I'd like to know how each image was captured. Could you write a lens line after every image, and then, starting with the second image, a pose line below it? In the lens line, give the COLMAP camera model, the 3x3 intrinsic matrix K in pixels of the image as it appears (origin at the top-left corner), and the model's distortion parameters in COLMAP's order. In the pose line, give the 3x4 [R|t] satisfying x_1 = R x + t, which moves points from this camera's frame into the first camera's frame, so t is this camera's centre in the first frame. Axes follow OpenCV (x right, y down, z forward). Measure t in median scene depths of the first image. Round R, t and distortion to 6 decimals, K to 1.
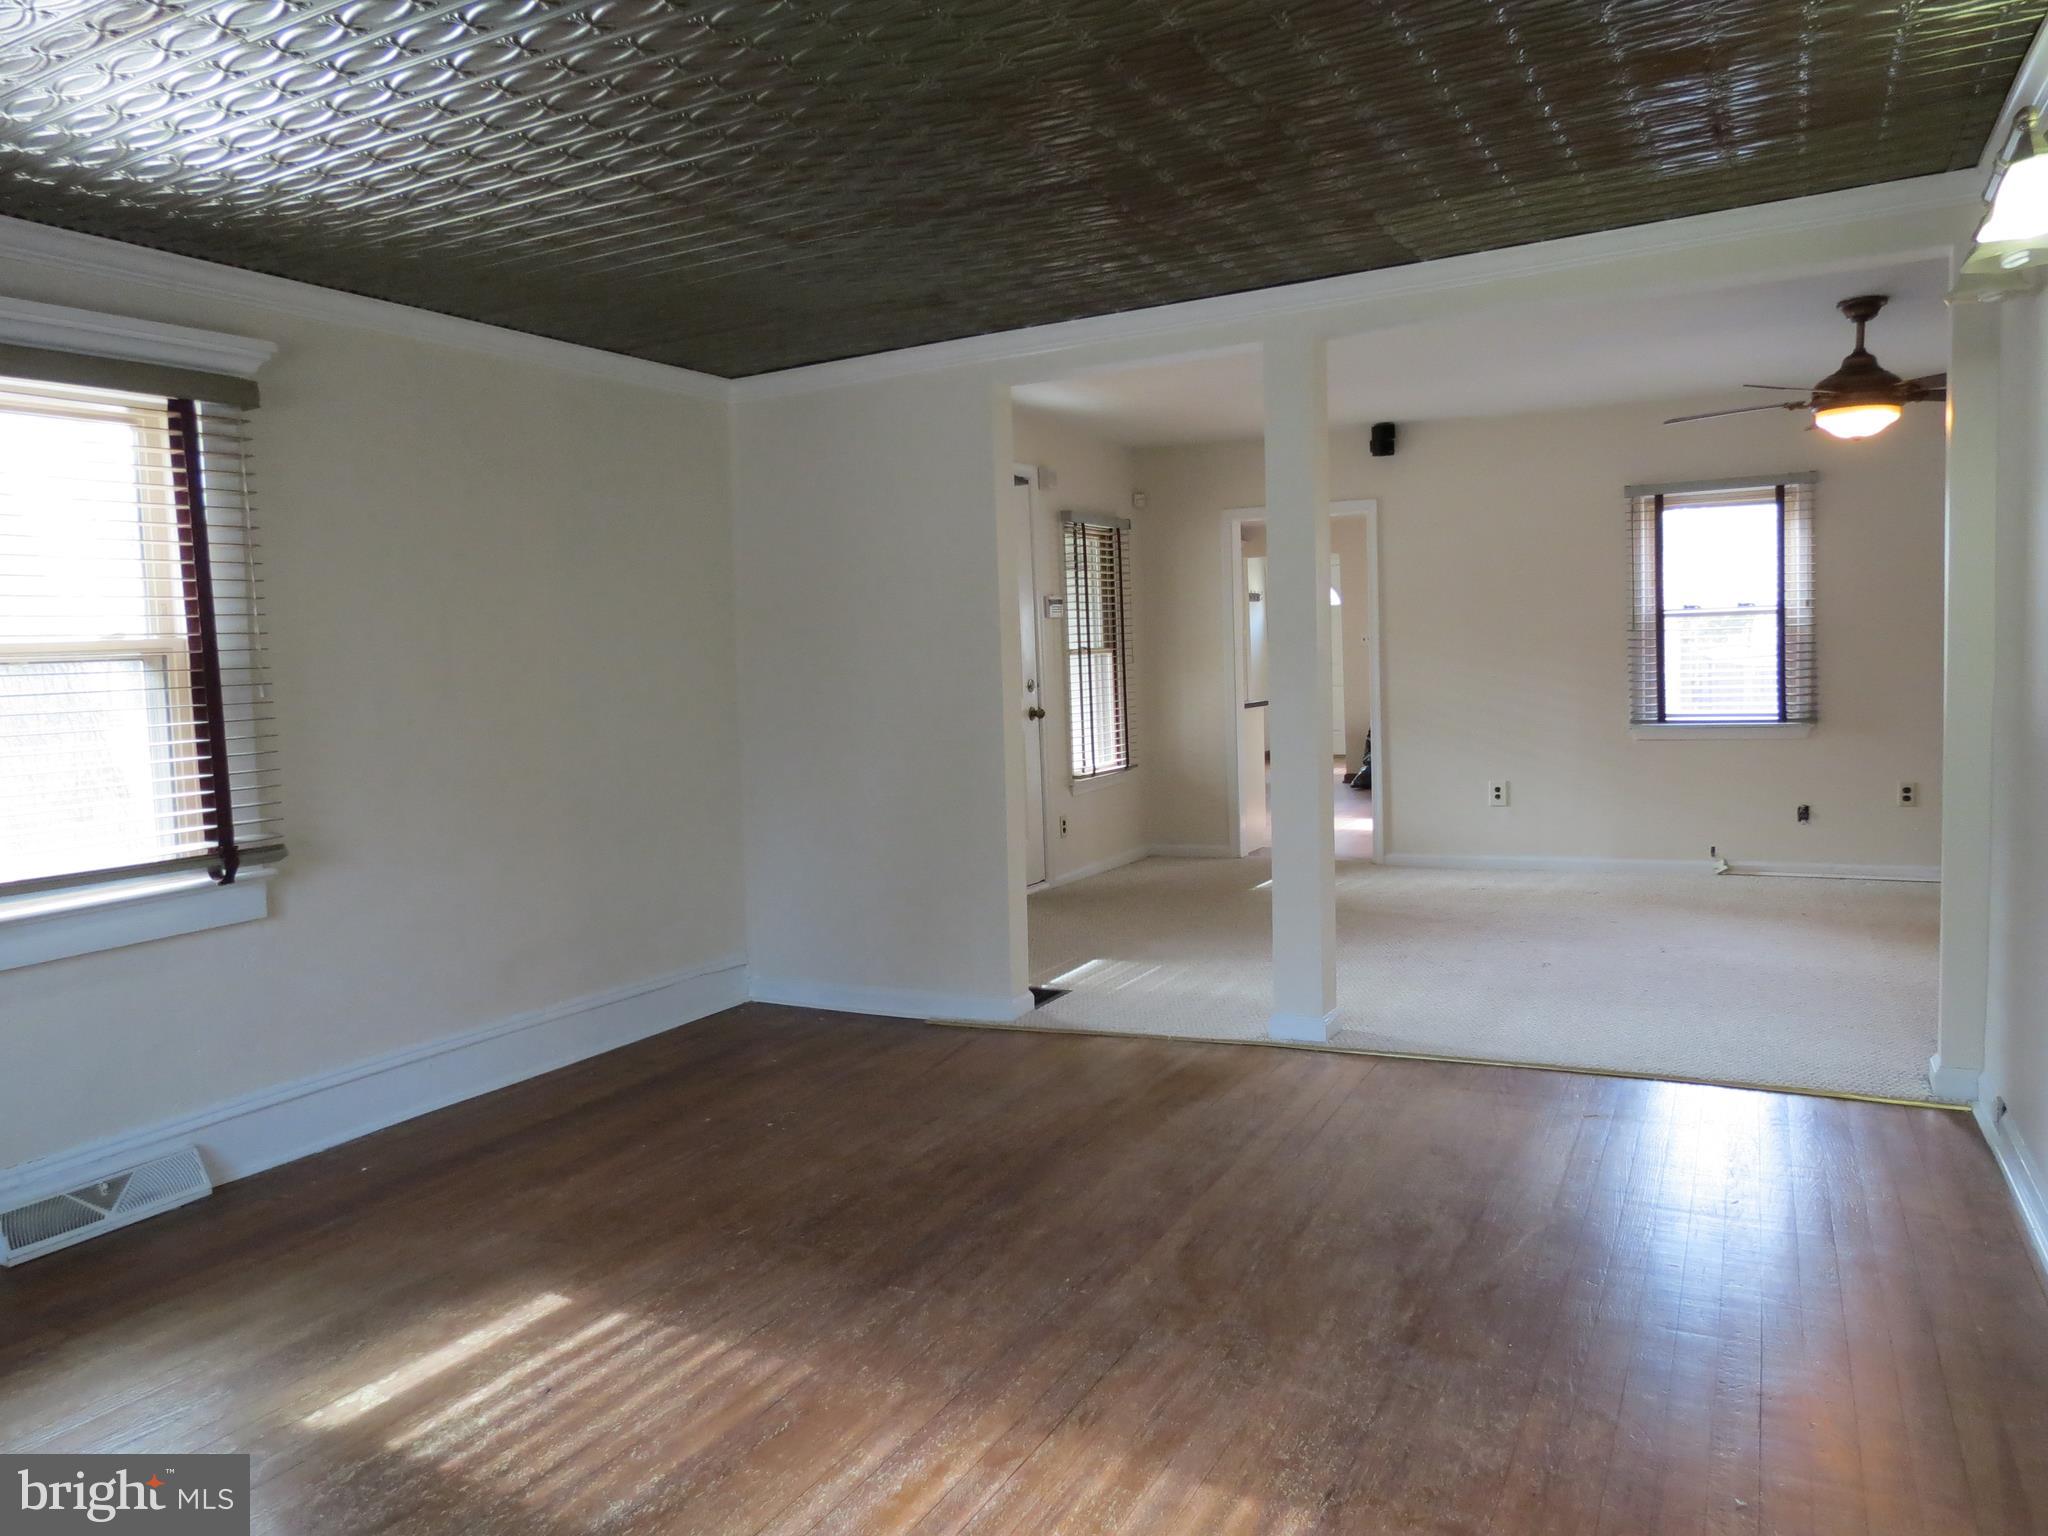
lens RADIAL K [[1470.5, 0, 1016.1], [0, 1470.5, 772.5], [0, 0, 1]] dist [-0.024557, 0.003036]
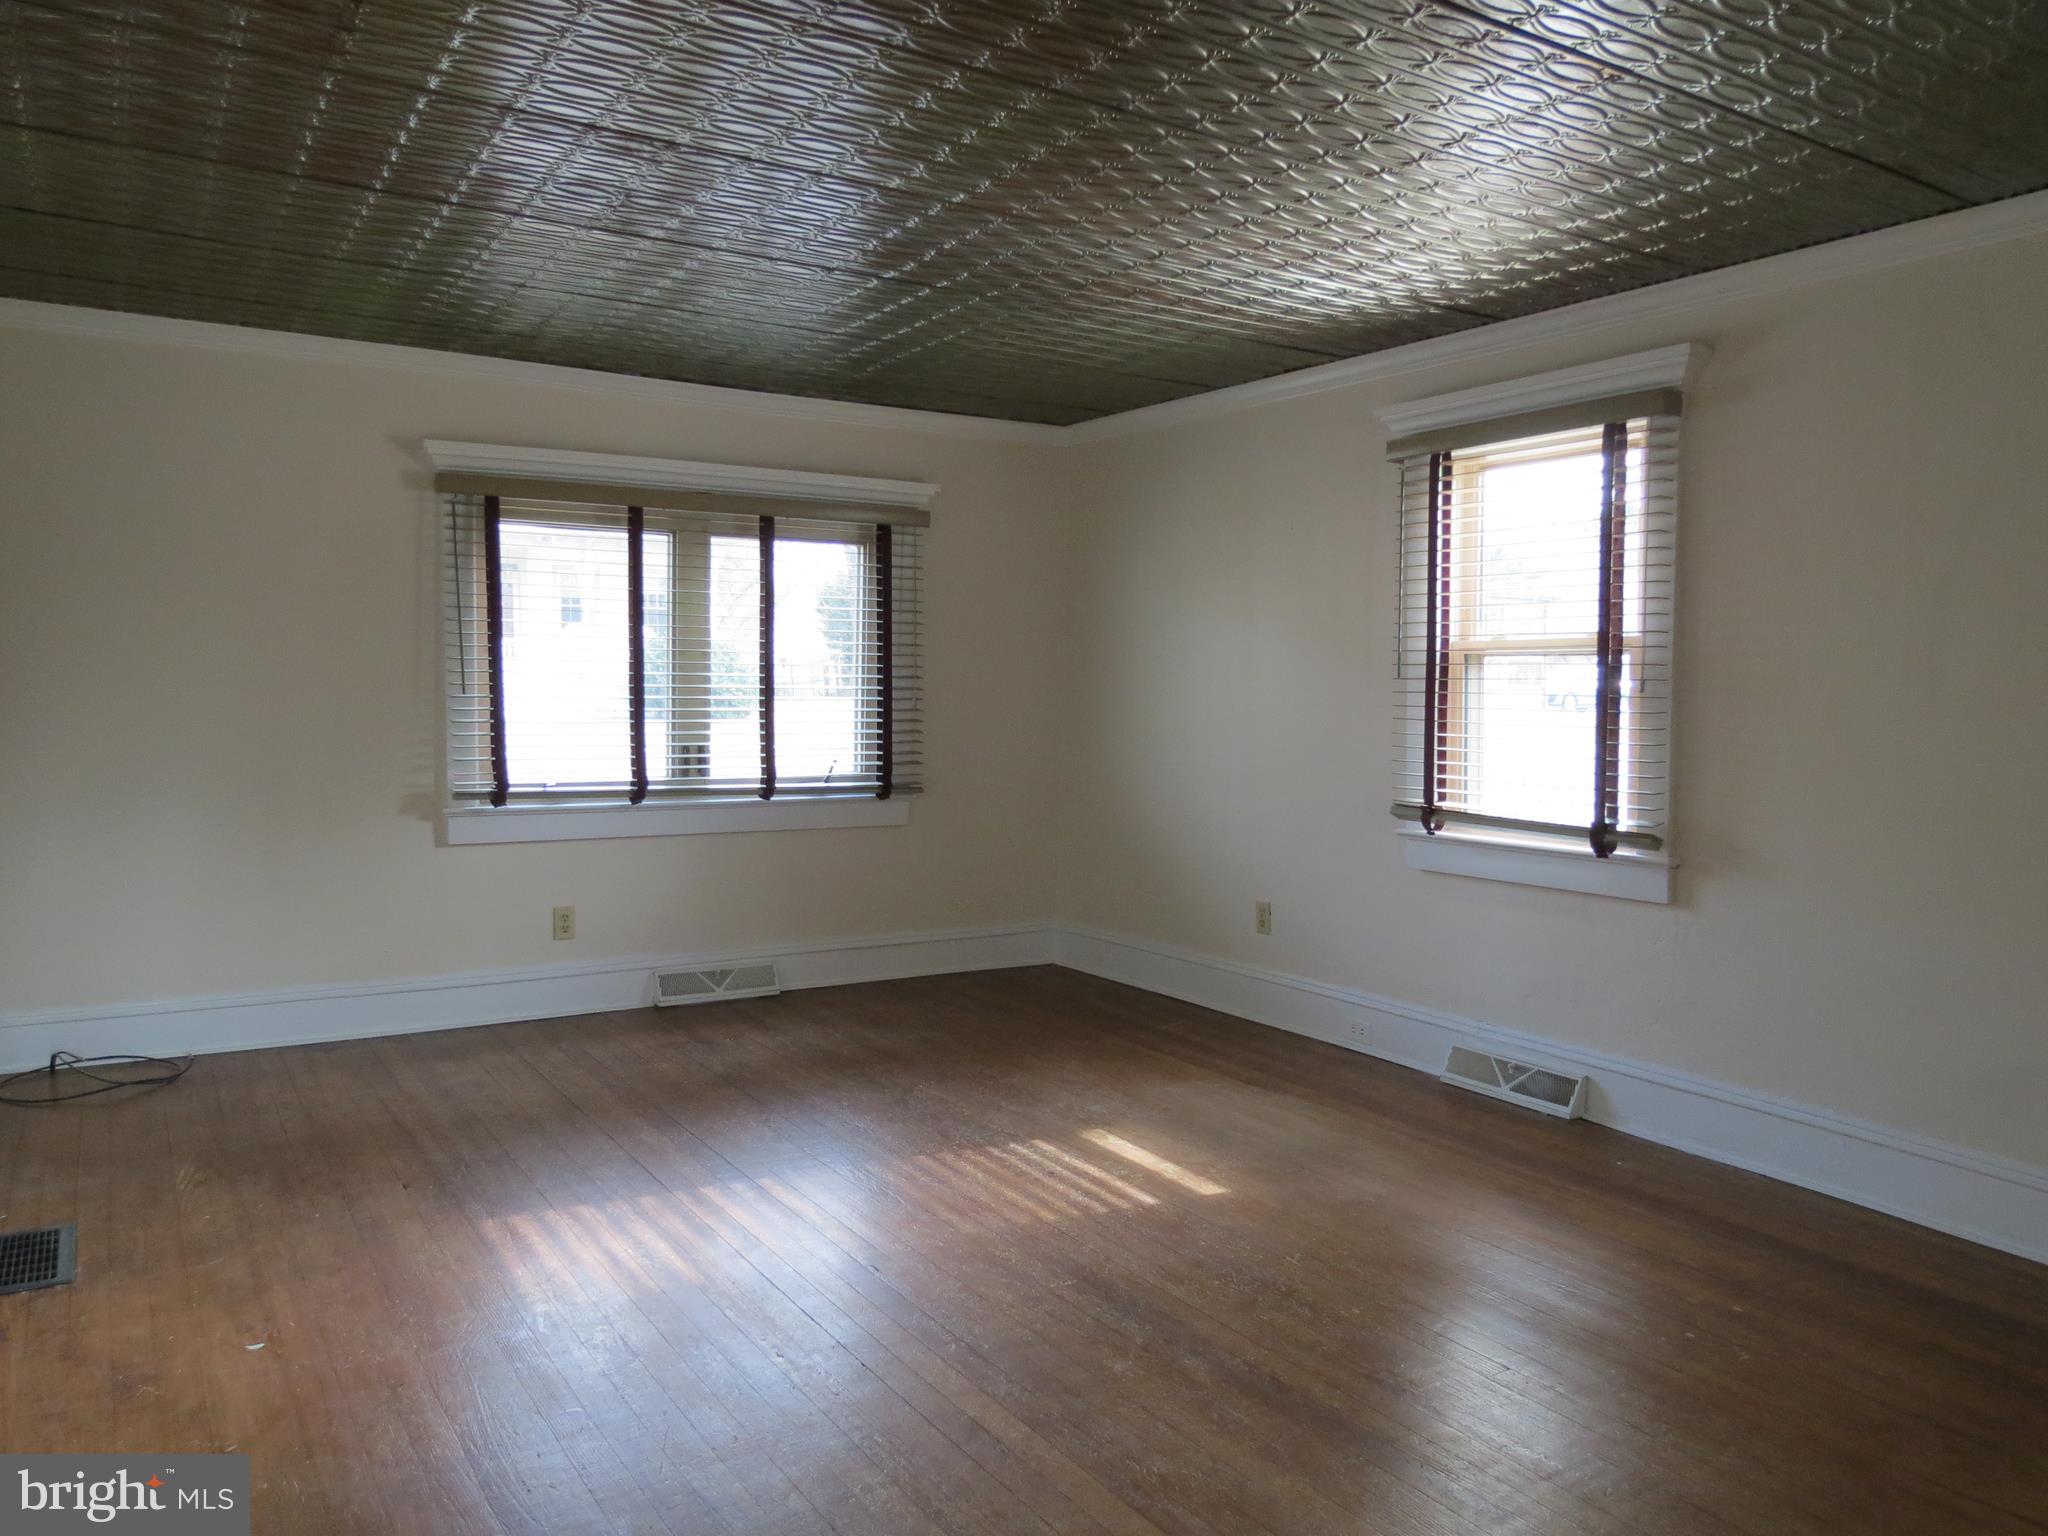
lens RADIAL K [[1470.5, 0, 1016.1], [0, 1470.5, 772.5], [0, 0, 1]] dist [-0.024557, 0.003036]
pose [[-0.507748, 0.083944, -0.857406, 0.832502], [-0.060559, 0.989302, 0.132720, -0.141777], [0.859375, 0.119312, -0.497232, 1.522399]]
